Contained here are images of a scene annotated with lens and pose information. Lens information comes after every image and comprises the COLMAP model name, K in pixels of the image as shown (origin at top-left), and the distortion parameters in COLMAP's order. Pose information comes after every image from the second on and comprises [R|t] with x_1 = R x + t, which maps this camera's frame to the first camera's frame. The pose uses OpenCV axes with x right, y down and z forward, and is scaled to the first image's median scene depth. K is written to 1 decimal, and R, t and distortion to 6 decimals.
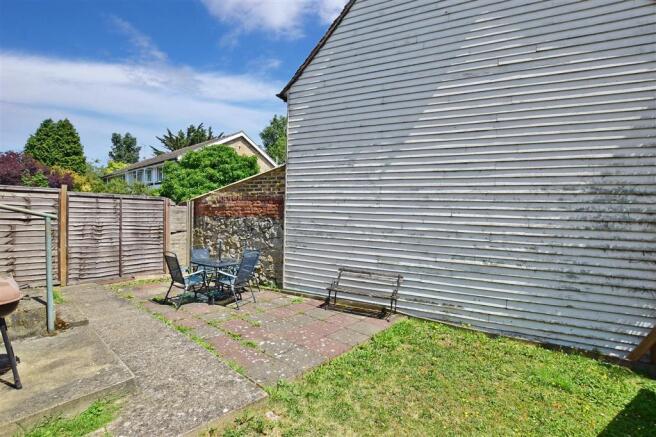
lens RADIAL K [[294.7, 0, 325.2], [0, 294.7, 218.2], [0, 0, 1]] dist [0.000844, 0.000347]
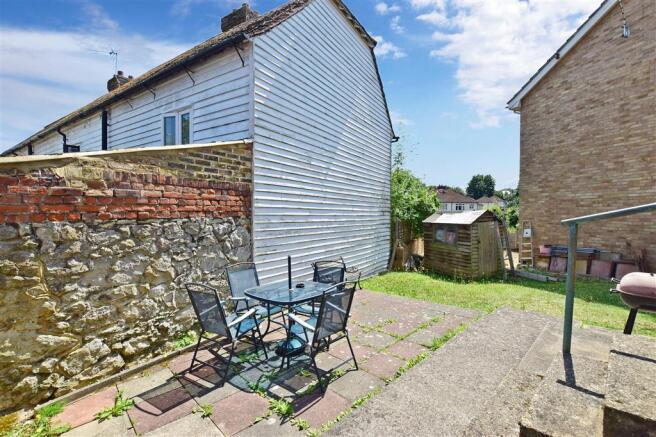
lens RADIAL K [[294.7, 0, 325.2], [0, 294.7, 218.2], [0, 0, 1]] dist [0.000844, 0.000347]
pose [[0.111574, -0.048813, 0.992557, -0.799156], [0.002982, 0.998805, 0.048785, -0.029490], [-0.993752, -0.002484, 0.111586, 0.715624]]
